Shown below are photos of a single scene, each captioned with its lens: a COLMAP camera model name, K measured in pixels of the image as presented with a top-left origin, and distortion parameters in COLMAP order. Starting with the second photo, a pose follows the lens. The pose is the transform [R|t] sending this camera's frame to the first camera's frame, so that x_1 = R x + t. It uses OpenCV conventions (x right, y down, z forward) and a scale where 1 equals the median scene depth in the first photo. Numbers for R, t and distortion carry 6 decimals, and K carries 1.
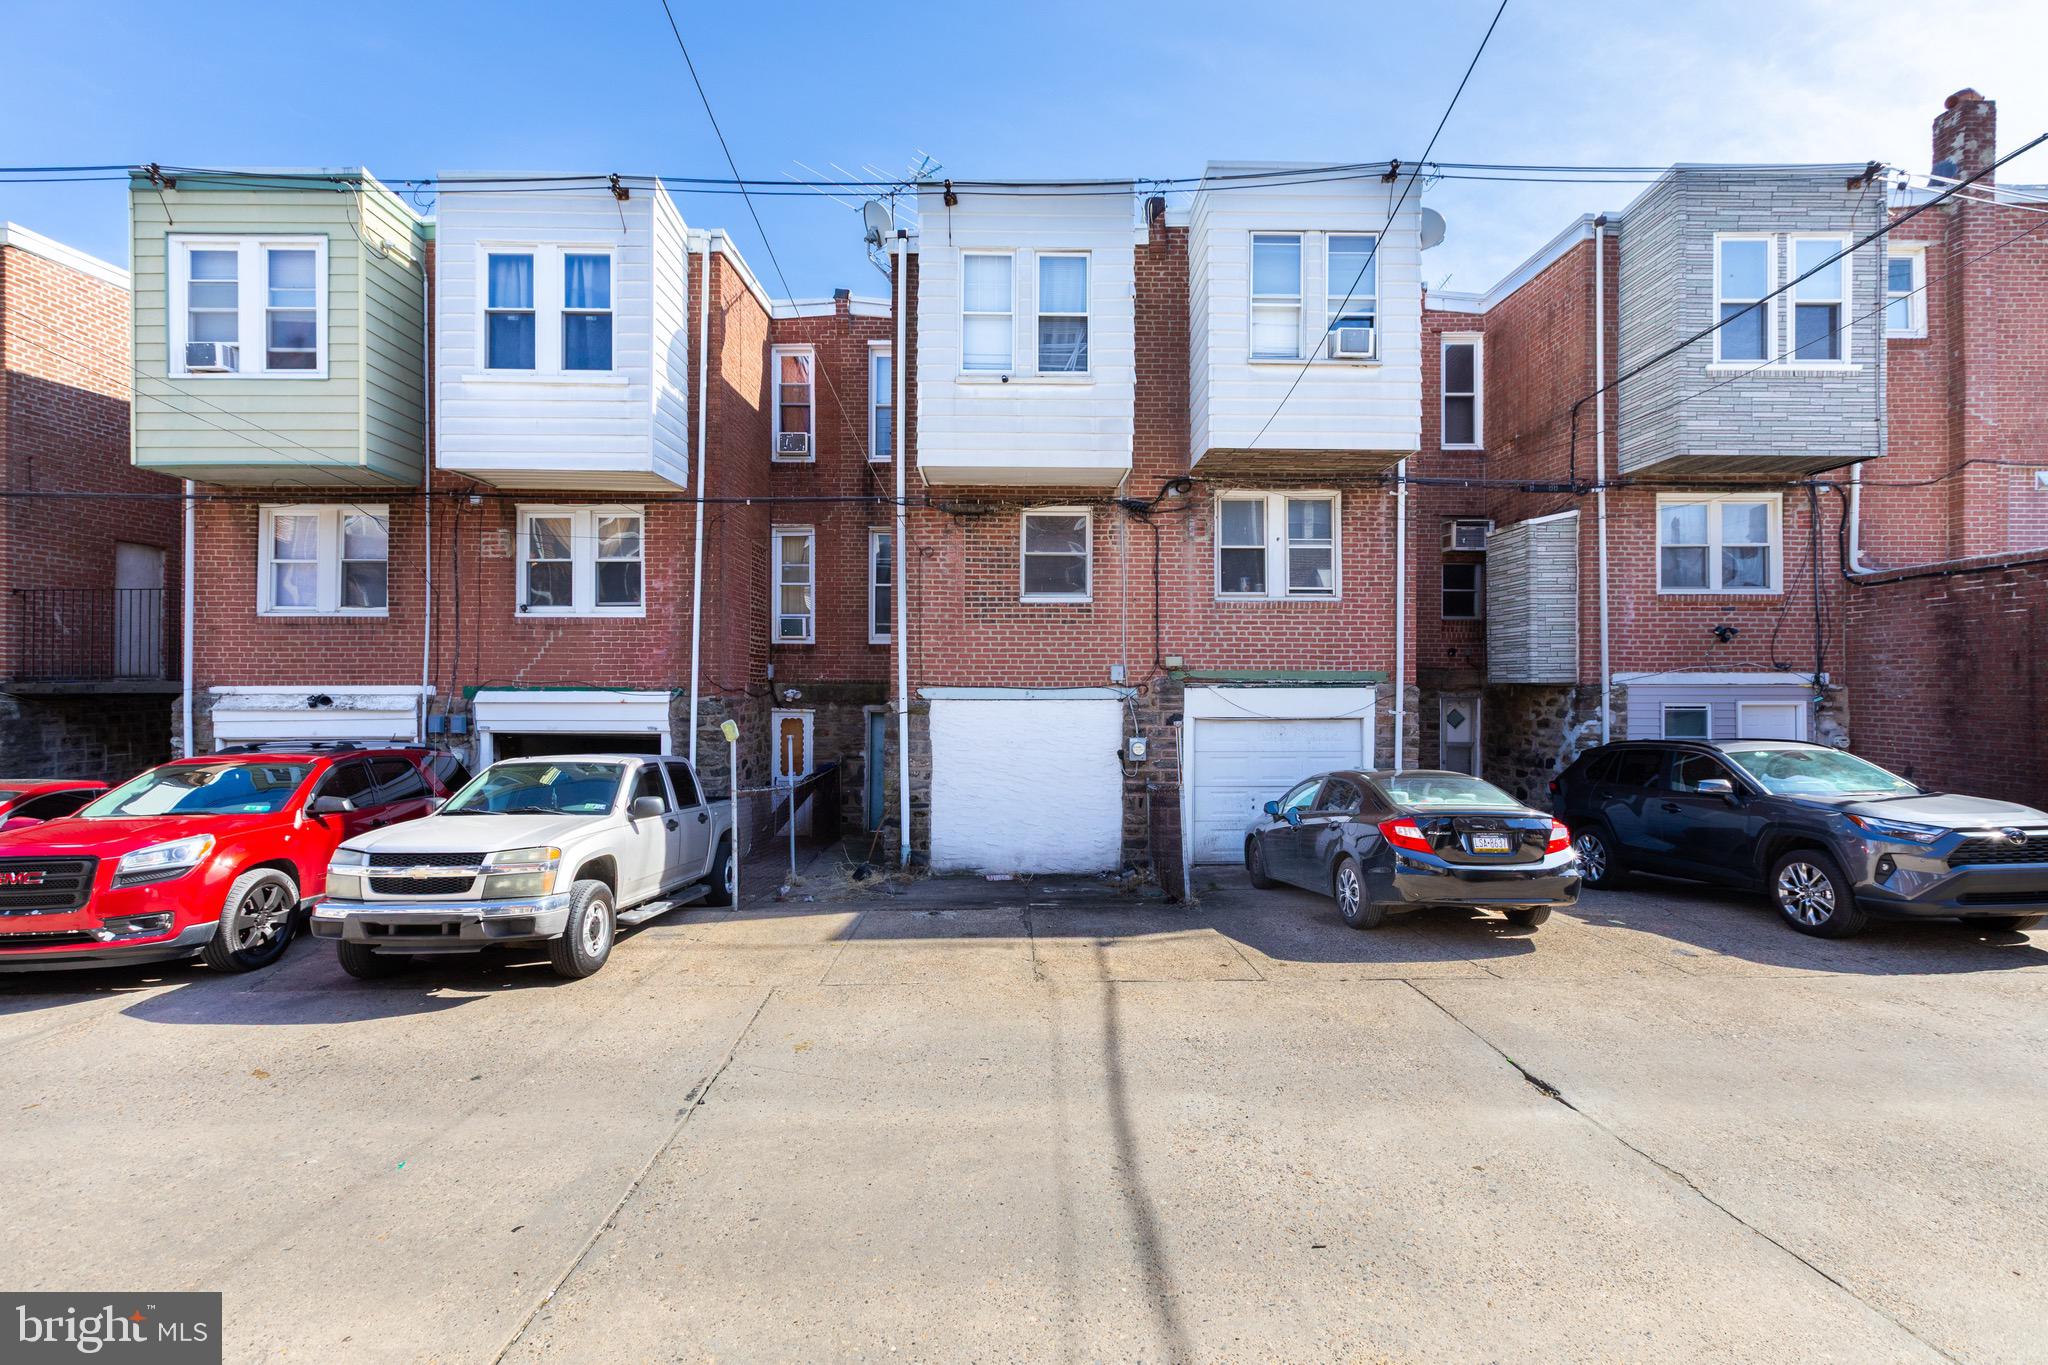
lens RADIAL K [[939.0, 0, 1027.6], [0, 939.0, 671.3], [0, 0, 1]] dist [-0.010653, 0.004964]
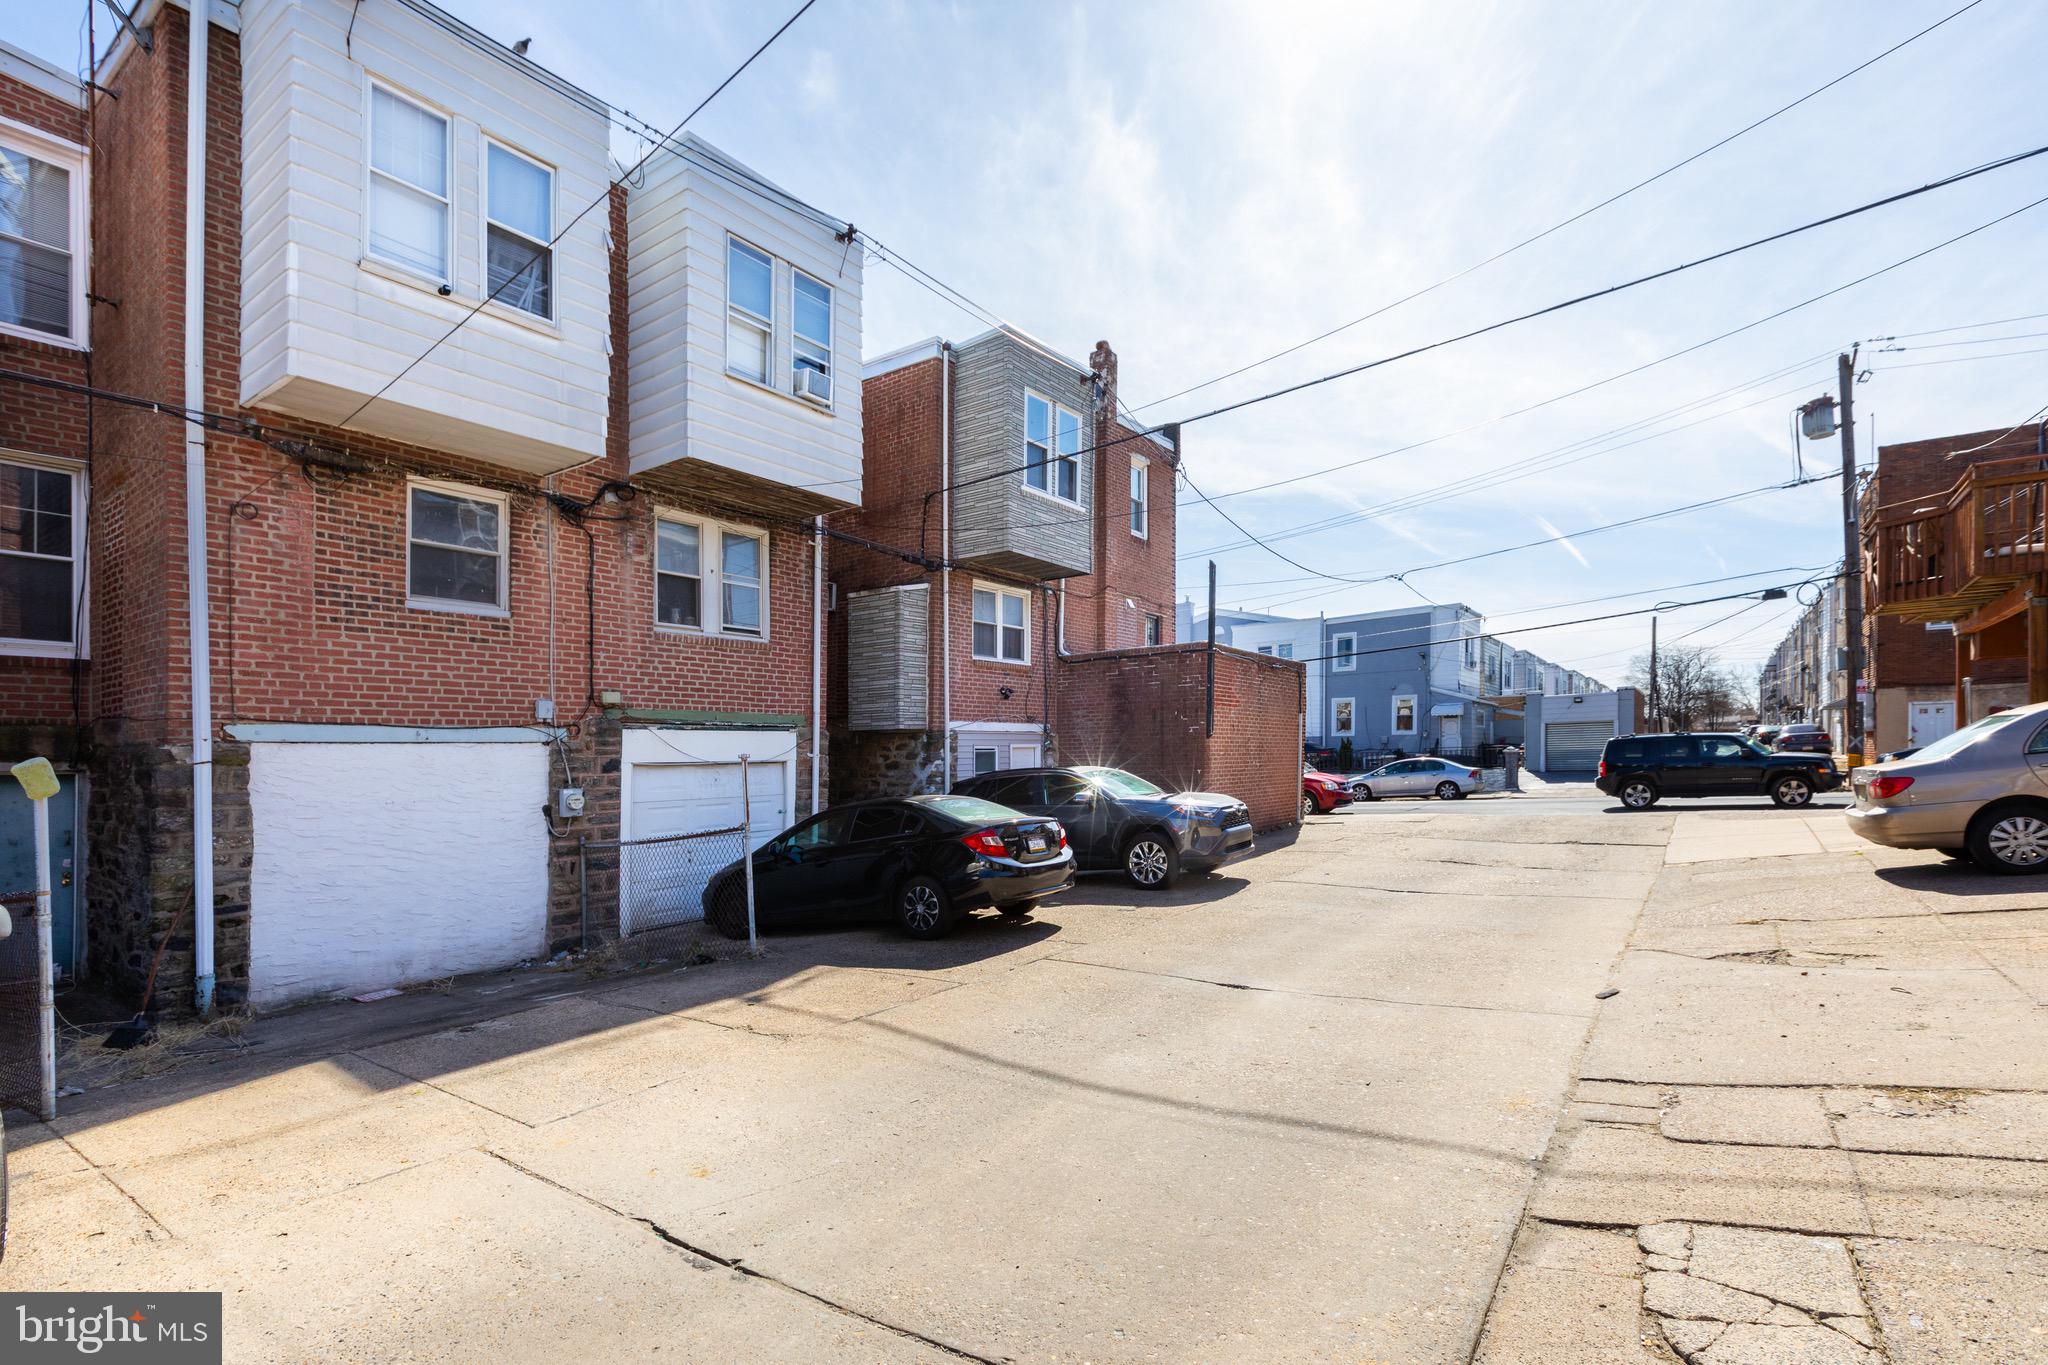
lens RADIAL K [[939.0, 0, 1093.2], [0, 939.0, 758.6], [0, 0, 1]] dist [-0.010653, 0.004964]
pose [[0.570266, -0.017211, 0.821280, -0.291041], [0.007295, 0.999847, 0.015888, 0.034289], [-0.821428, -0.003069, 0.570304, 0.156970]]
